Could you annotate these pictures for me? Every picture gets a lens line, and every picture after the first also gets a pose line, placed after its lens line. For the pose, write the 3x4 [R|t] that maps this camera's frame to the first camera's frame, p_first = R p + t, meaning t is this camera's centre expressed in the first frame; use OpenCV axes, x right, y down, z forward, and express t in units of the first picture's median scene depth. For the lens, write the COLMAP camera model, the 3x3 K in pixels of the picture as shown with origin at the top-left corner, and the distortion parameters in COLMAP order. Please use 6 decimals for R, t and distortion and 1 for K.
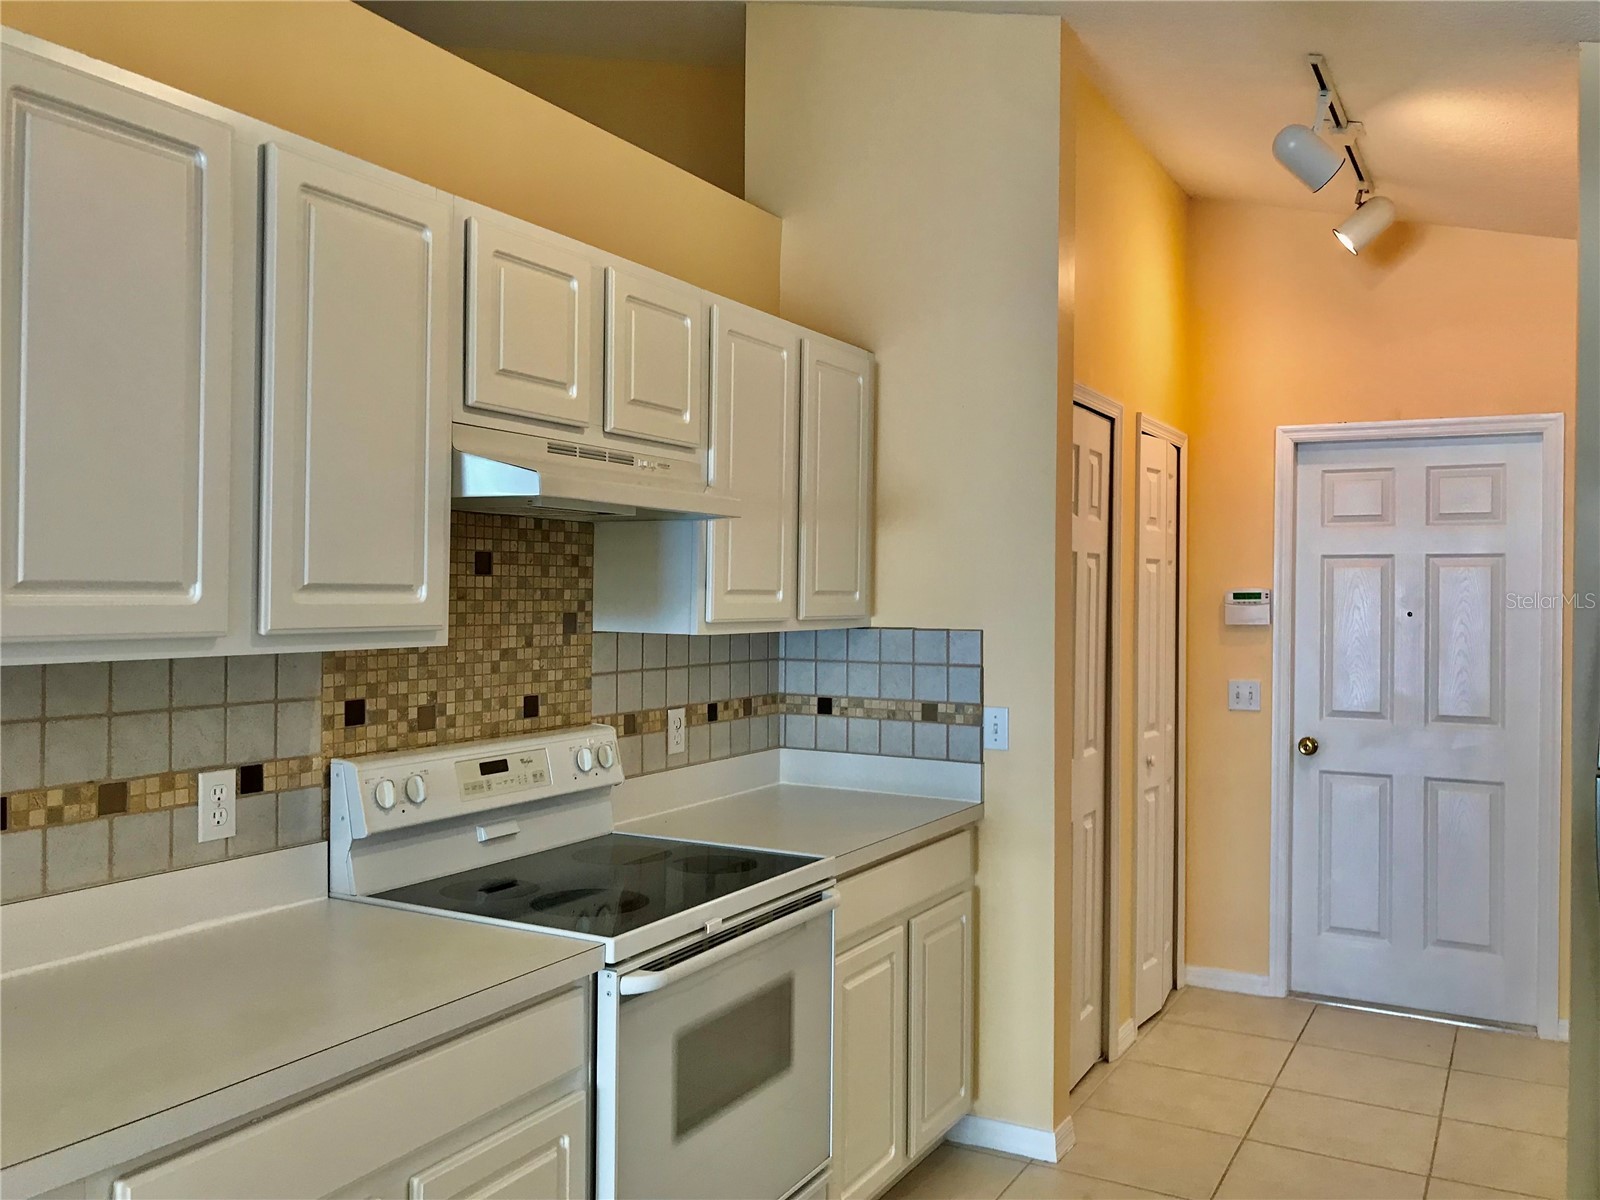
lens RADIAL K [[1317.1, 0, 800.0], [0, 1317.1, 600.0], [0, 0, 1]] dist [0.104588, -0.186939]
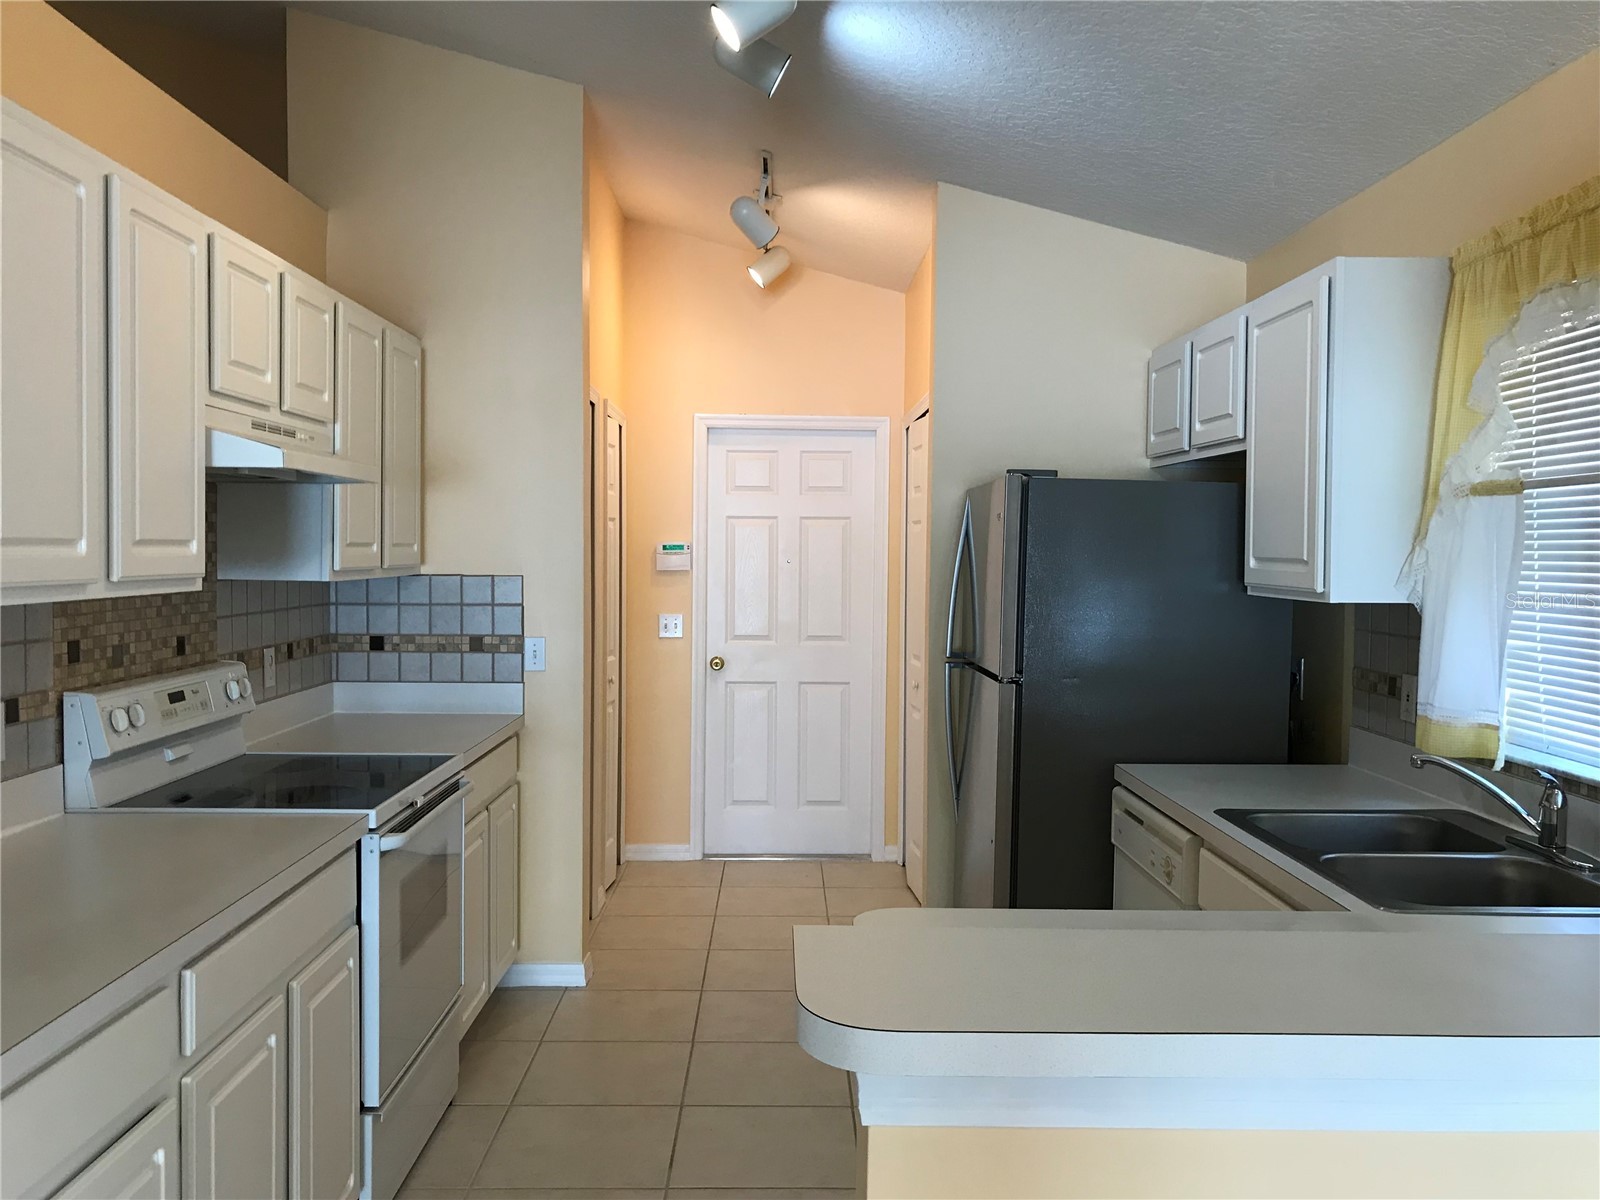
lens RADIAL K [[1317.1, 0, 800.0], [0, 1317.1, 600.0], [0, 0, 1]] dist [0.104588, -0.186939]
pose [[0.869048, -0.021087, 0.494278, -0.250402], [0.002490, 0.999265, 0.038252, -0.001033], [-0.494721, -0.032012, 0.868462, -0.205807]]
